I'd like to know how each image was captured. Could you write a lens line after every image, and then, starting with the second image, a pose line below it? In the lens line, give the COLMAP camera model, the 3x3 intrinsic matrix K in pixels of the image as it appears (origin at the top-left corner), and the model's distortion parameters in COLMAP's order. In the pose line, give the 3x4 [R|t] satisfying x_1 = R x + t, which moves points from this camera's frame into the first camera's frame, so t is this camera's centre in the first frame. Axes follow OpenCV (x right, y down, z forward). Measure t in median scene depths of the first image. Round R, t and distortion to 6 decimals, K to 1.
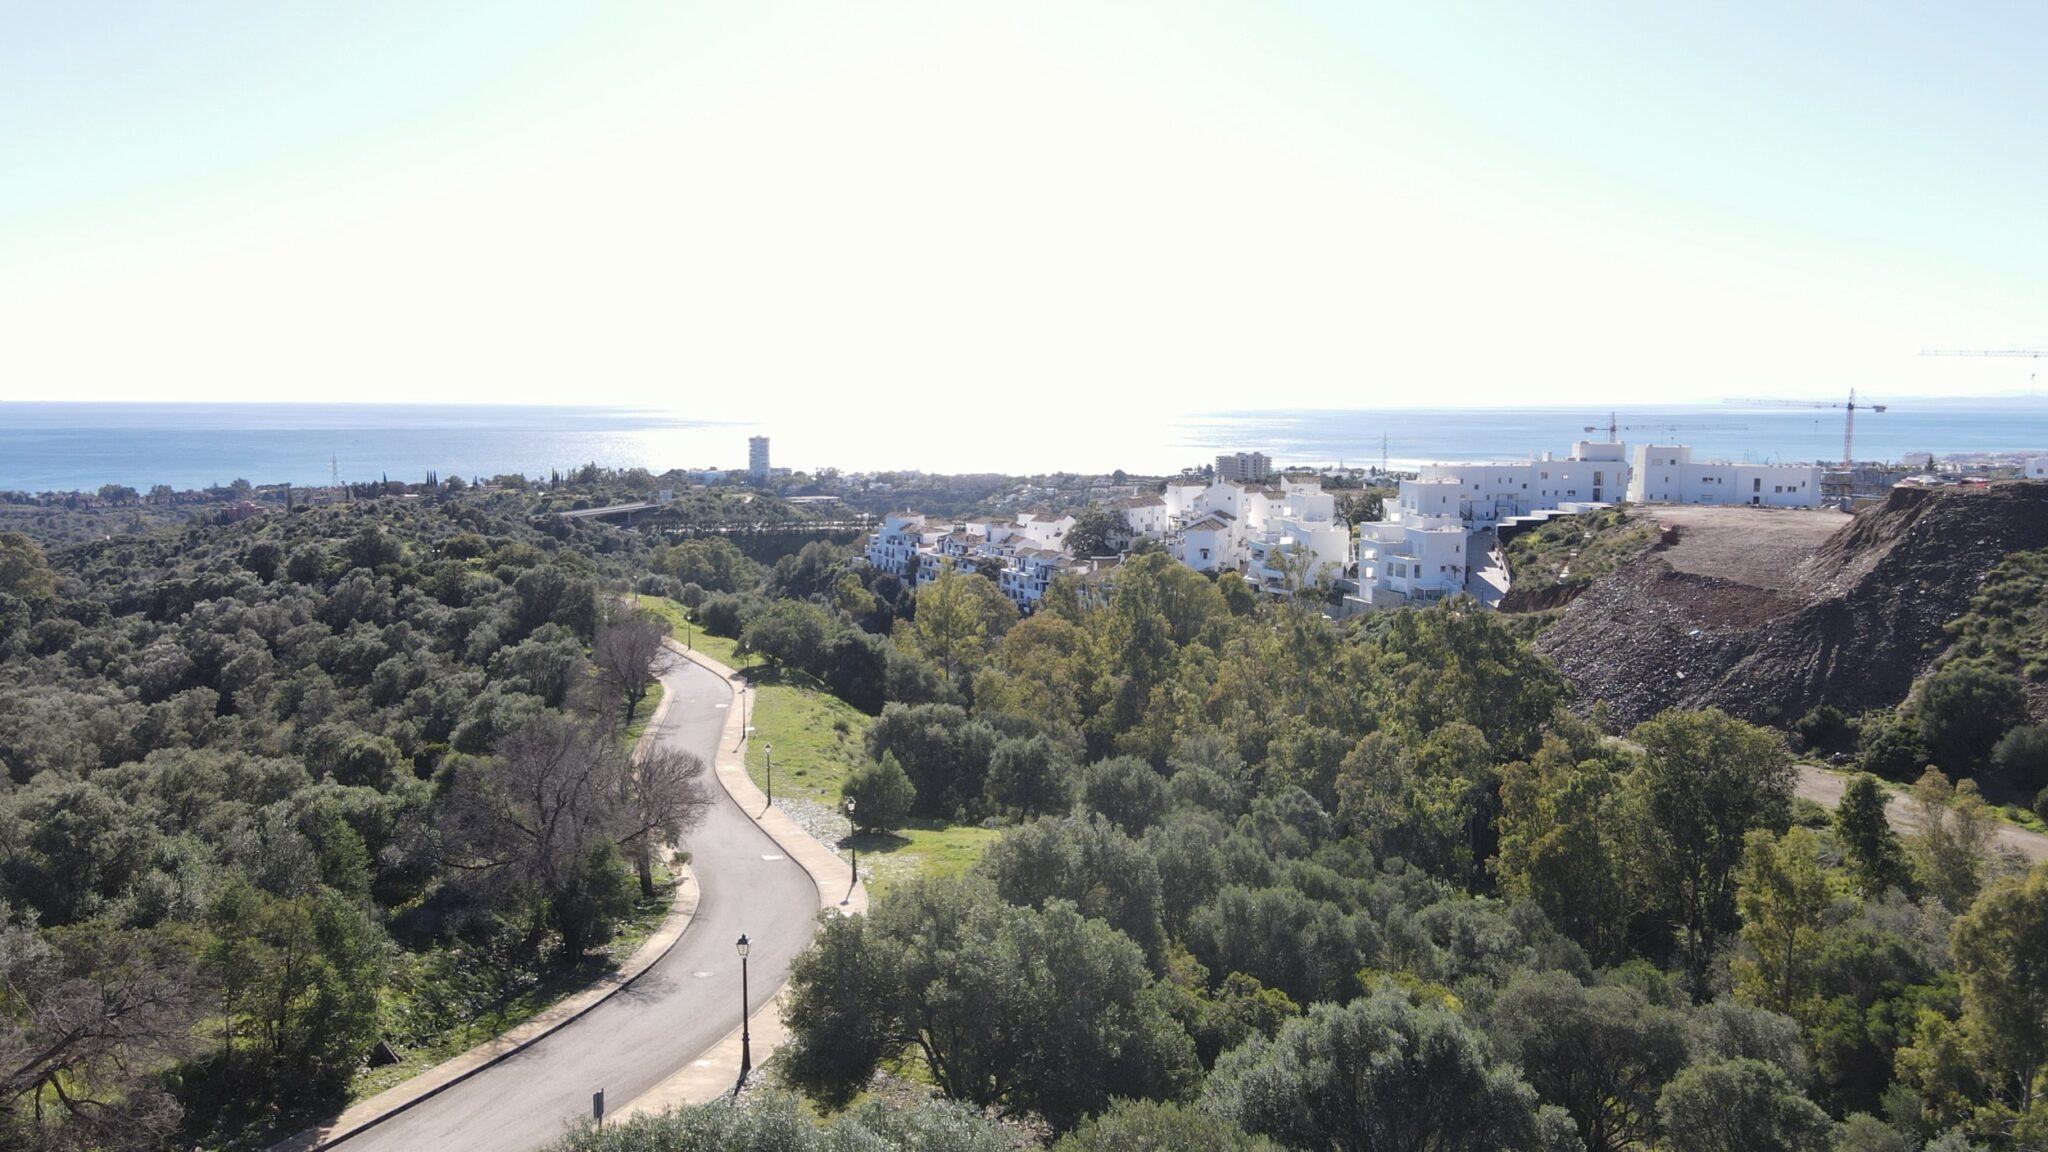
lens RADIAL K [[1495.3, 0, 1012.0], [0, 1495.3, 571.9], [0, 0, 1]] dist [-0.016089, 0.025641]
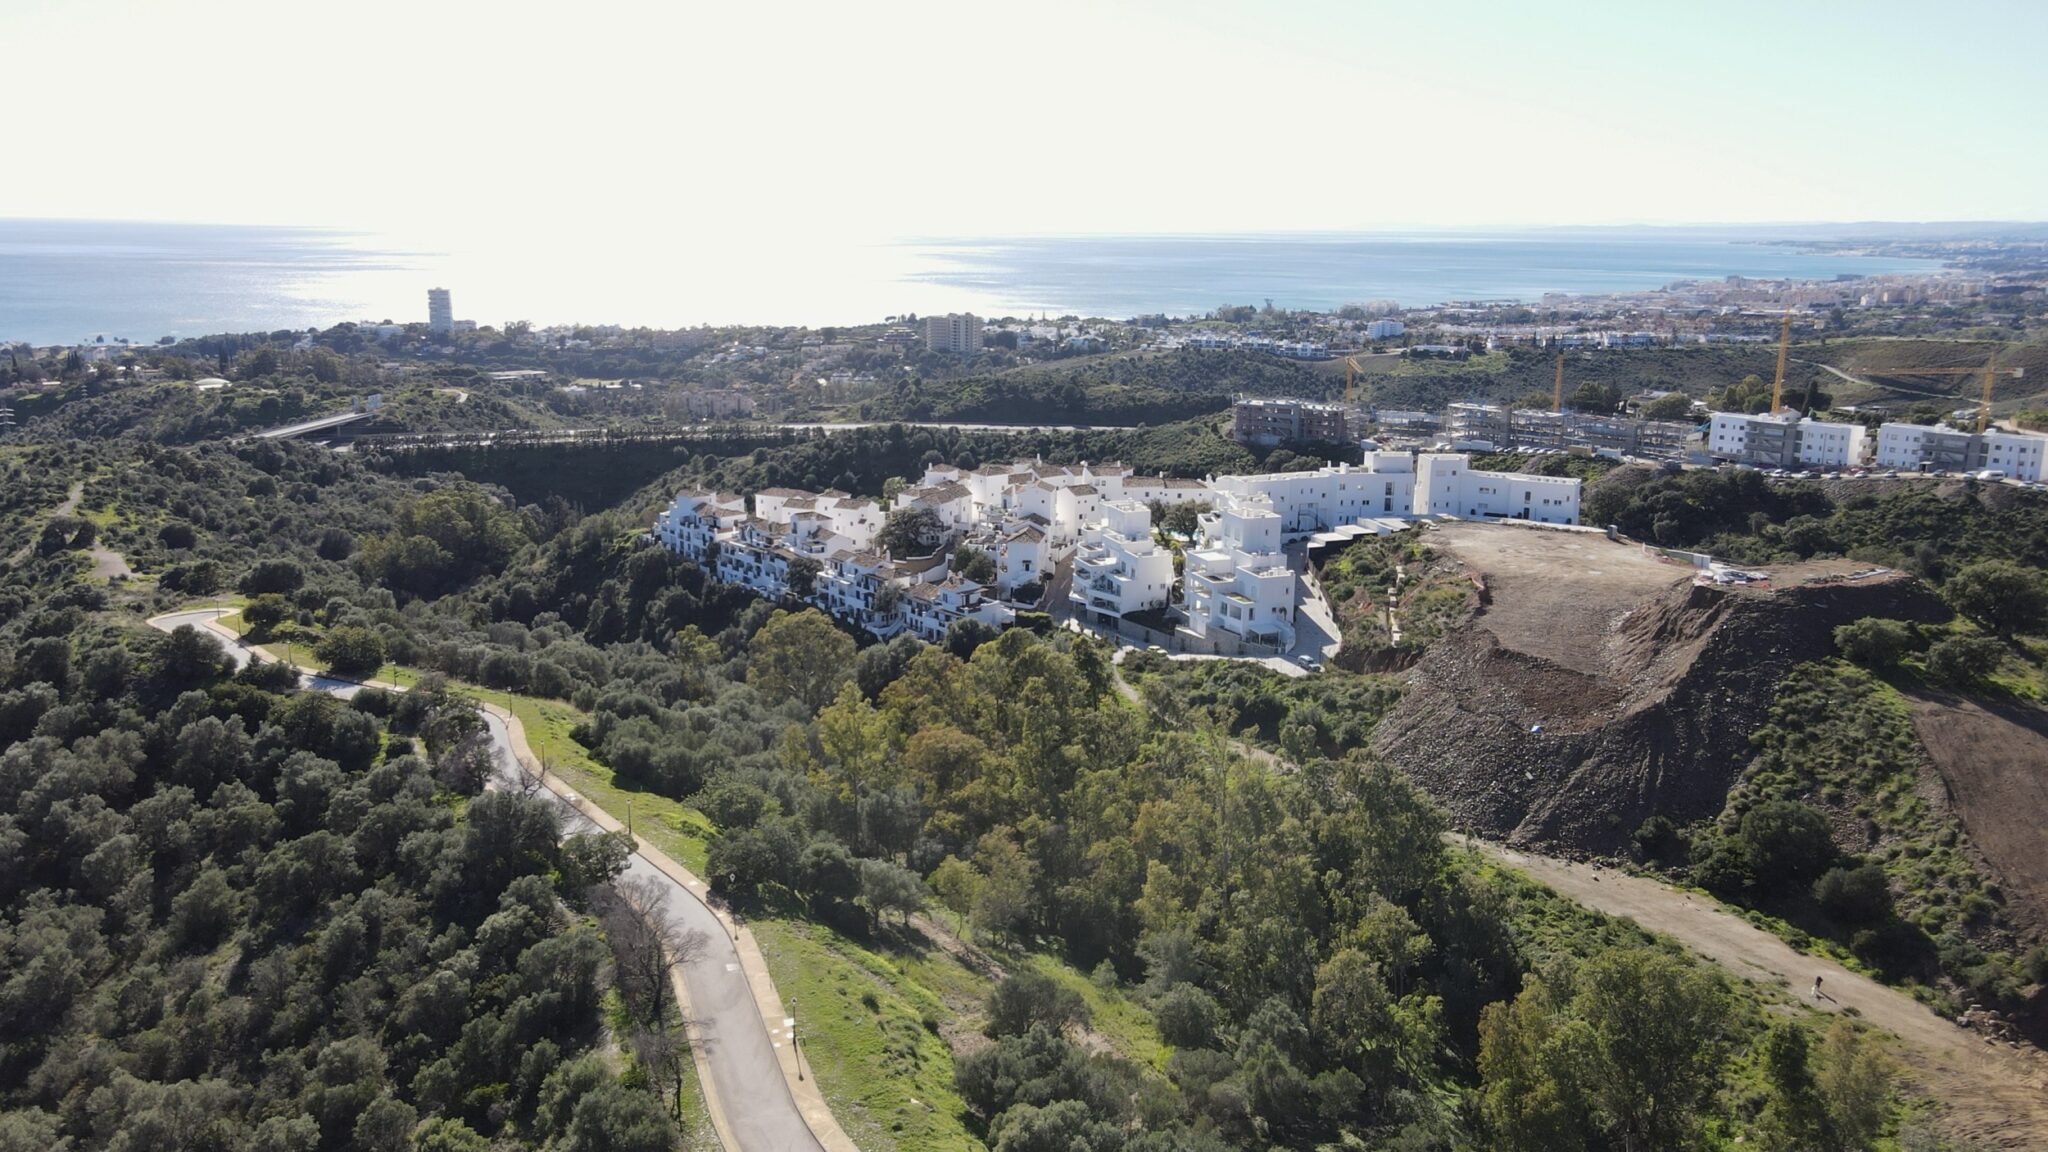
lens RADIAL K [[1485.8, 0, 1021.7], [0, 1485.8, 585.7], [0, 0, 1]] dist [-0.009630, 0.031585]
pose [[0.979231, -0.037699, 0.199214, -0.085662], [0.015161, 0.993426, 0.113469, -0.123981], [-0.202181, -0.108092, 0.973365, 0.004547]]
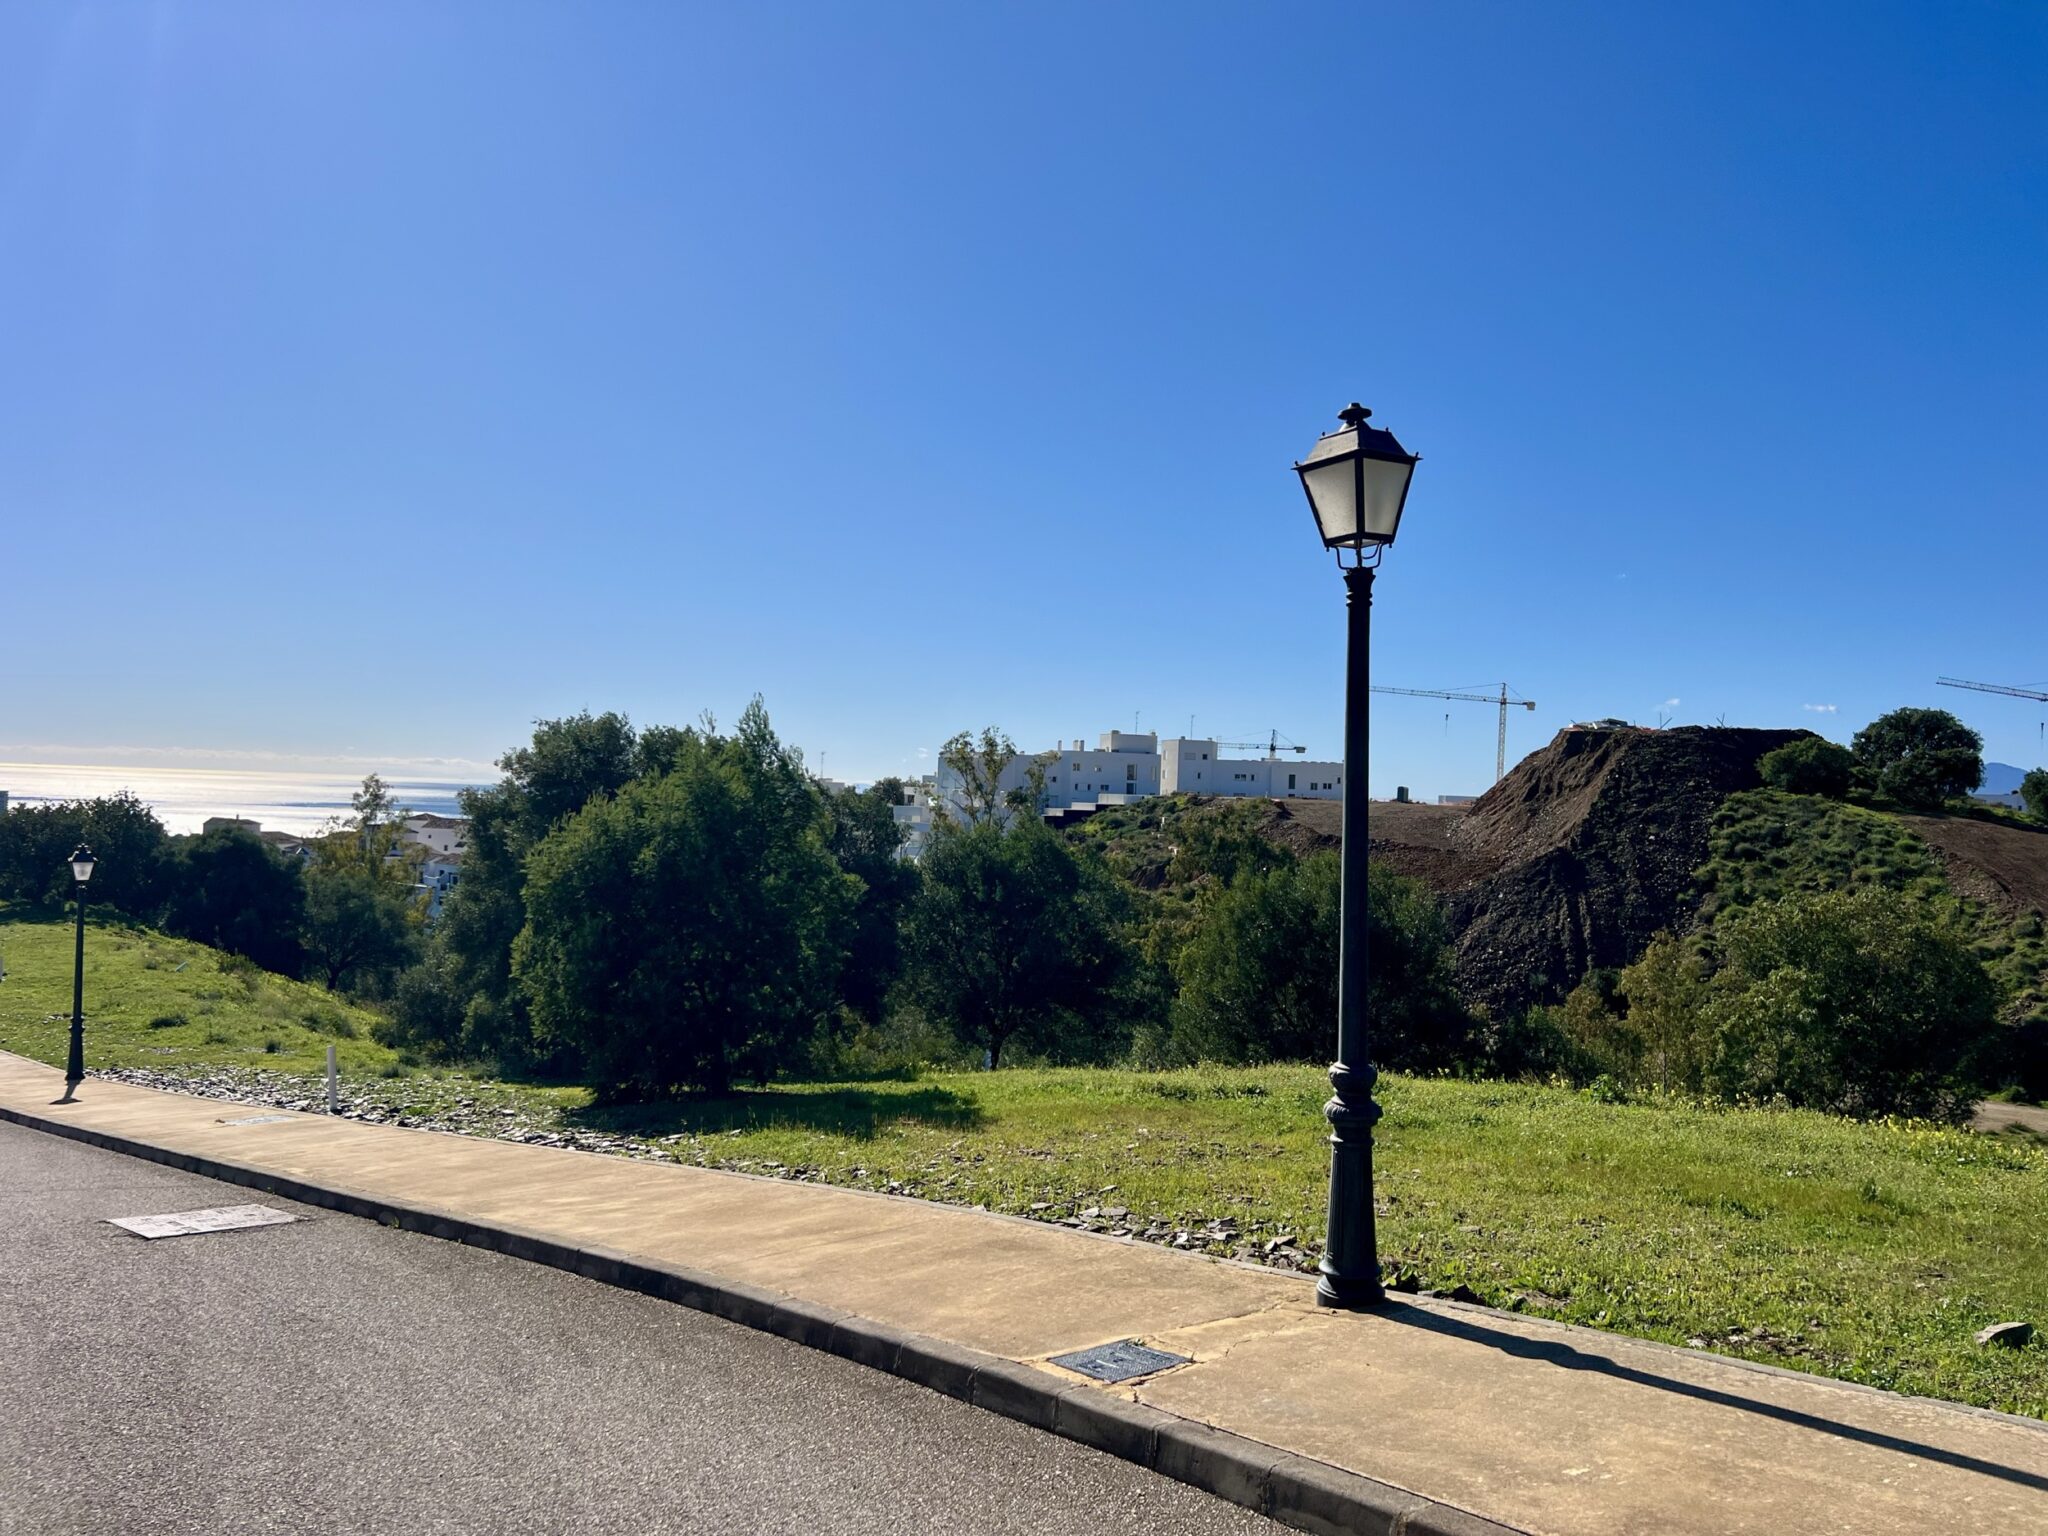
lens RADIAL K [[1534.1, 0, 1024.0], [0, 1534.1, 768.0], [0, 0, 1]] dist [0.041321, -0.049220]
pose [[0.912980, 0.036507, 0.406369, -0.037468], [0.012011, 0.993152, -0.116208, 0.041630], [-0.407828, 0.110977, 0.906289, 0.208032]]
